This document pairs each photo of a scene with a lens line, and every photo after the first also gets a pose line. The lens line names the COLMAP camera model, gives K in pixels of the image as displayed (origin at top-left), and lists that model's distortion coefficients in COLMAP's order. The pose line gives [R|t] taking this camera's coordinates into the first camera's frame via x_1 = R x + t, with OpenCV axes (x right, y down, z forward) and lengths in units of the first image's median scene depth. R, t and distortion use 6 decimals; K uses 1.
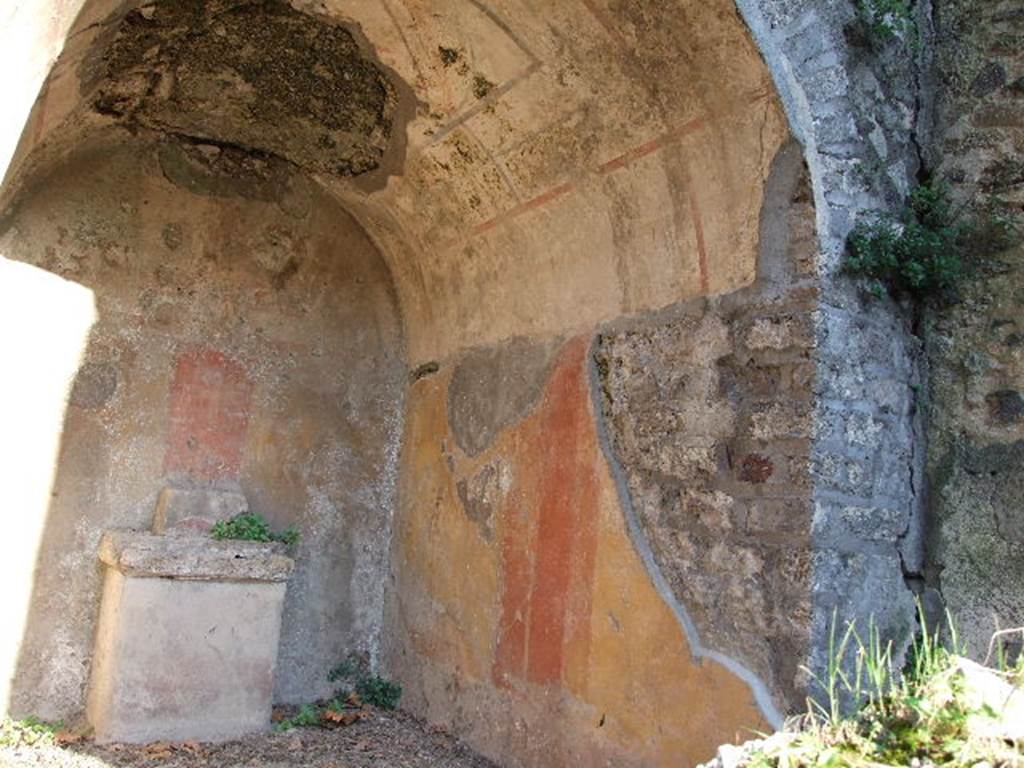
lens RADIAL K [[852.5, 0, 511.9], [0, 852.5, 384.2], [0, 0, 1]] dist [-0.033399, -0.003048]
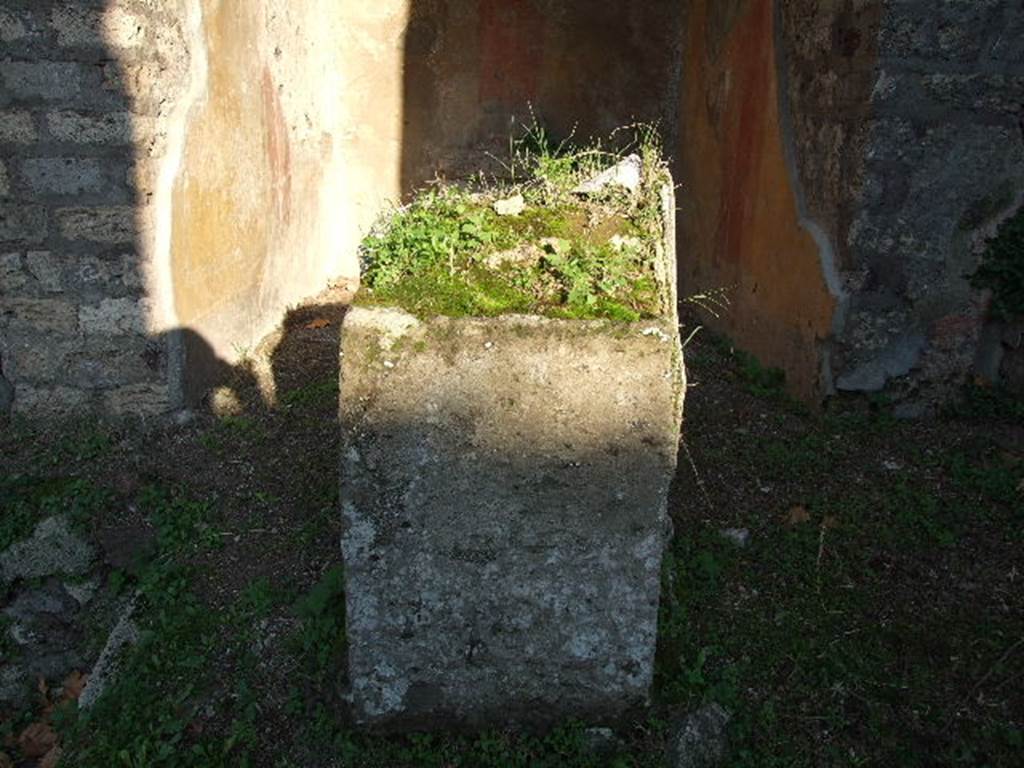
lens RADIAL K [[852.5, 0, 512.1], [0, 852.5, 383.6], [0, 0, 1]] dist [-0.033399, -0.003048]
pose [[0.832597, 0.103899, -0.544048, 0.419665], [0.117683, 0.926637, 0.357063, 0.053812], [0.541233, -0.361315, 0.759288, -0.103082]]
